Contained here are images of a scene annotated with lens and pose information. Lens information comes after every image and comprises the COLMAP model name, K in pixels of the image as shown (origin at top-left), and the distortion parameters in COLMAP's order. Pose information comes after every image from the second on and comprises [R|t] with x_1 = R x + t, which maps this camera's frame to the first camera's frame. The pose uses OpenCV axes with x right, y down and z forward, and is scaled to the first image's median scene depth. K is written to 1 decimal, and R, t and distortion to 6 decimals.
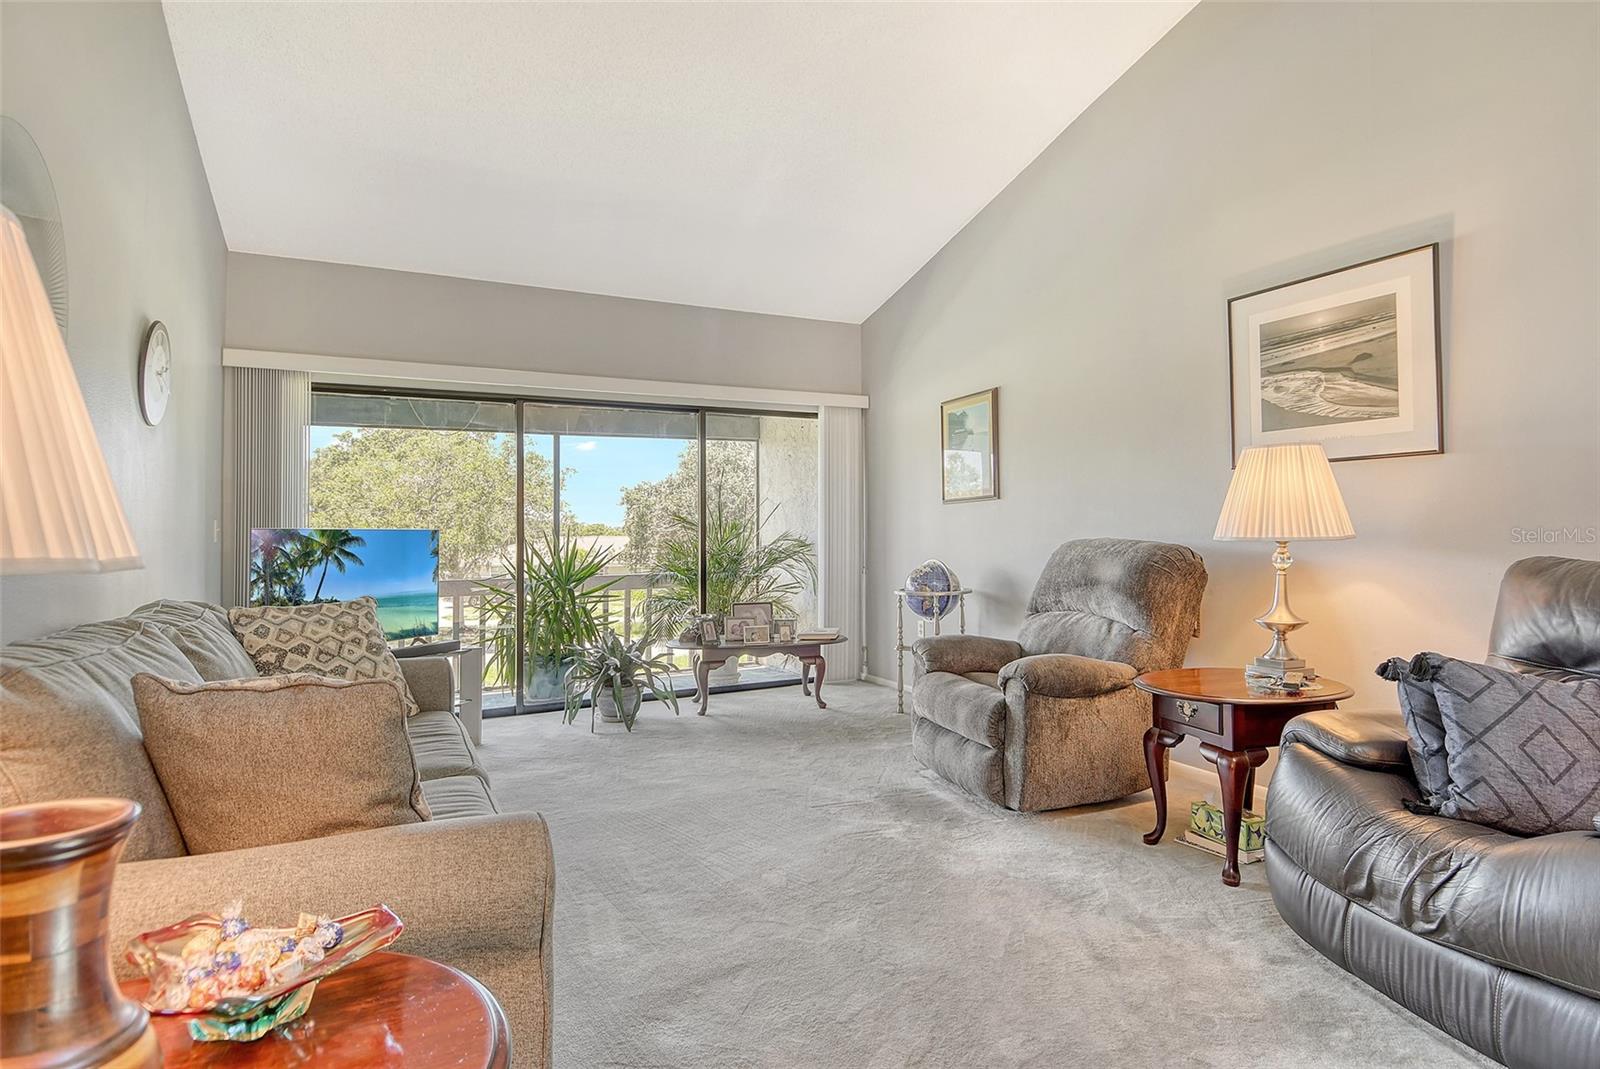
lens RADIAL K [[843.2, 0, 815.0], [0, 843.2, 519.1], [0, 0, 1]] dist [0.070024, -0.052687]
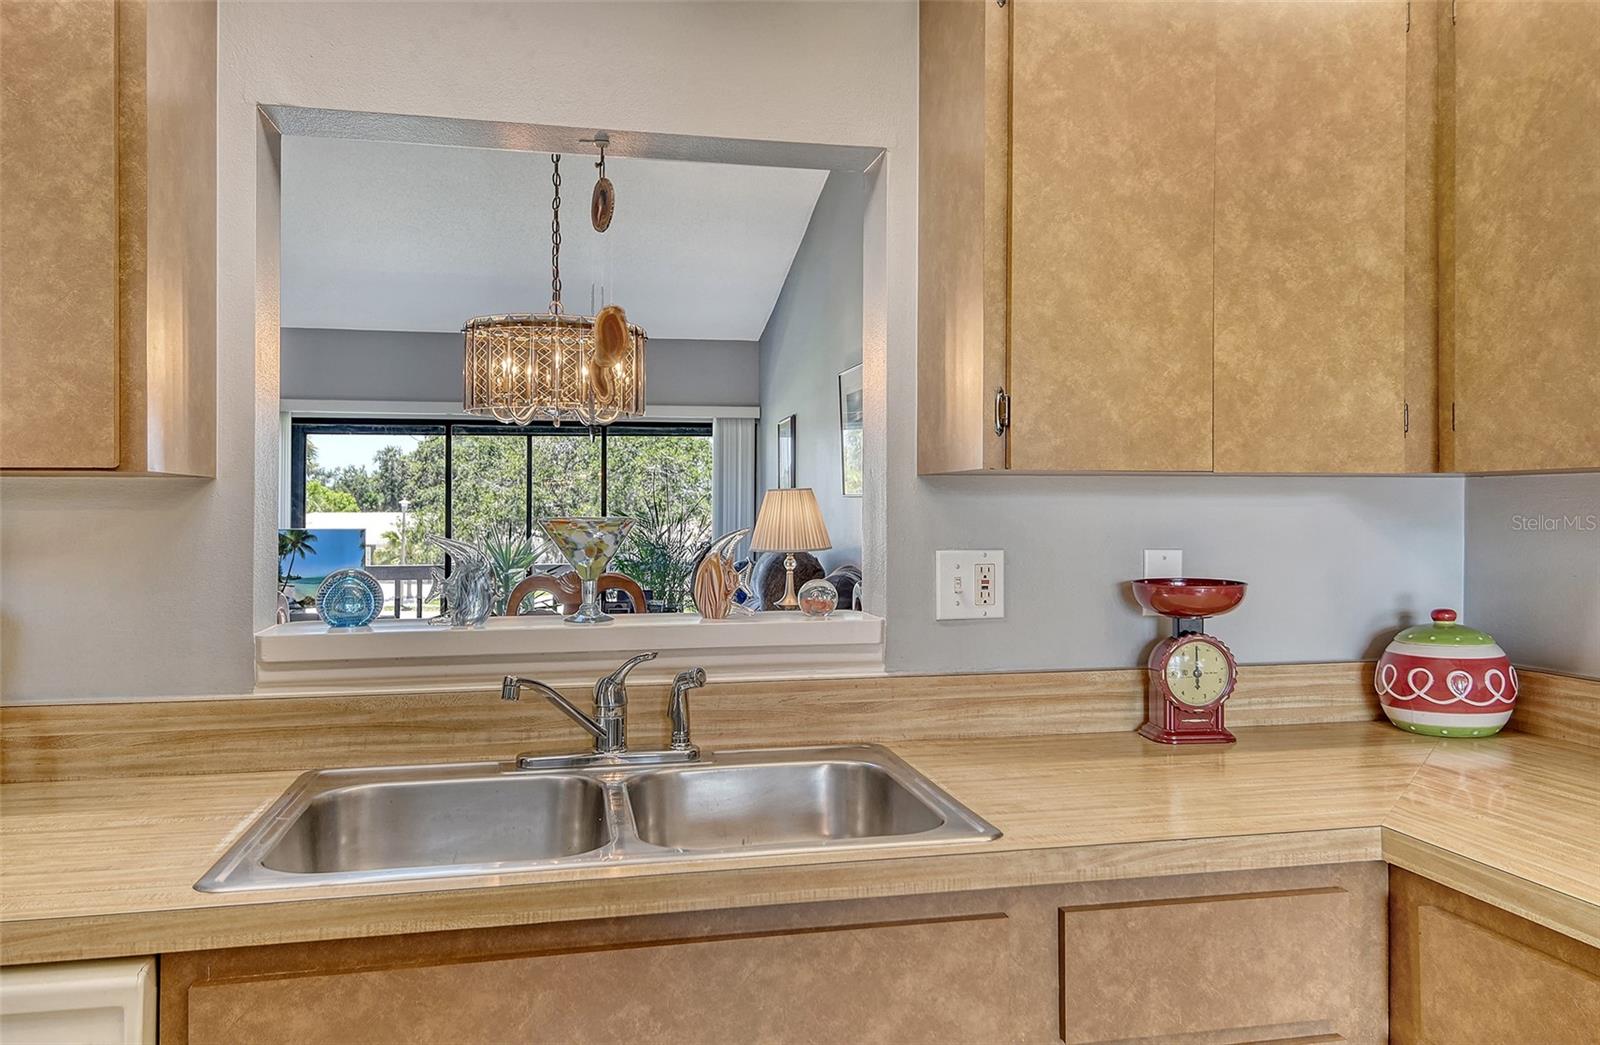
lens RADIAL K [[1194.9, 0, 836.8], [0, 1194.9, 501.8], [0, 0, 1]] dist [0.037737, -0.004462]
pose [[0.972688, 0.006485, -0.232025, 0.826514], [-0.004326, 0.999942, 0.009813, -0.060496], [0.232076, -0.008541, 0.972660, -0.810805]]
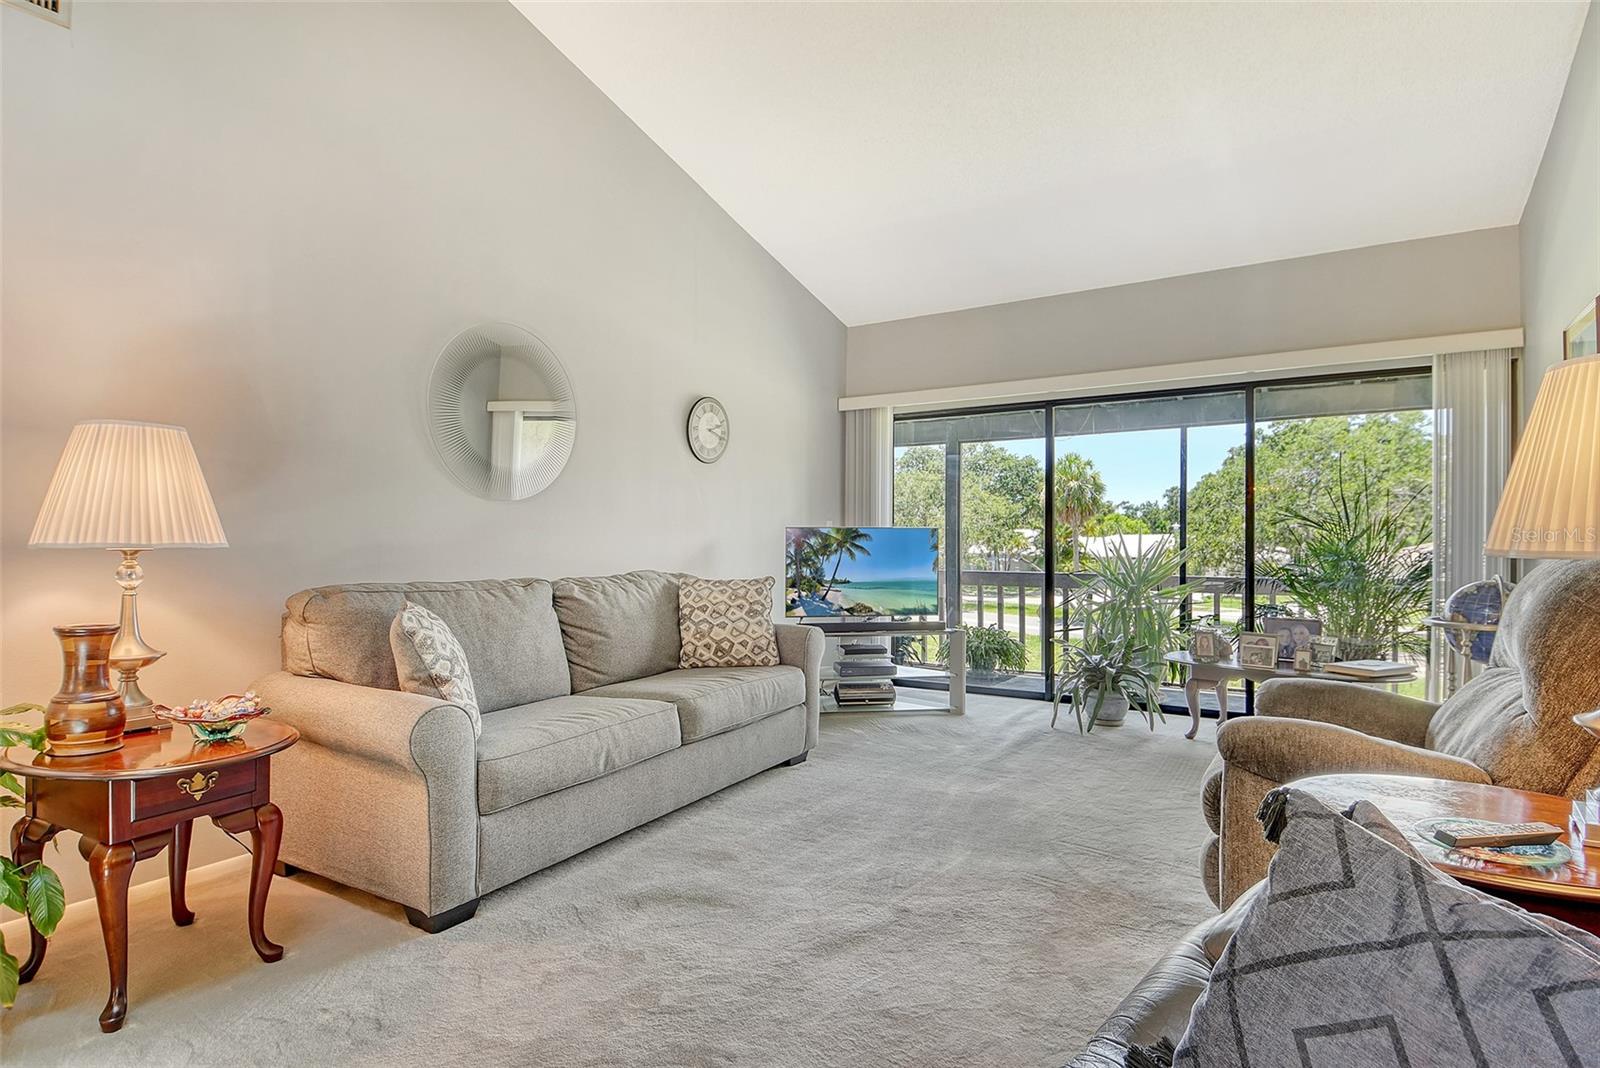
lens RADIAL K [[843.2, 0, 815.0], [0, 843.2, 518.6], [0, 0, 1]] dist [0.070024, -0.052687]
pose [[0.546926, -0.009749, -0.837124, 0.509146], [0.012524, 0.999916, -0.003463, 0.001296], [0.837087, -0.008590, 0.547002, 0.239038]]
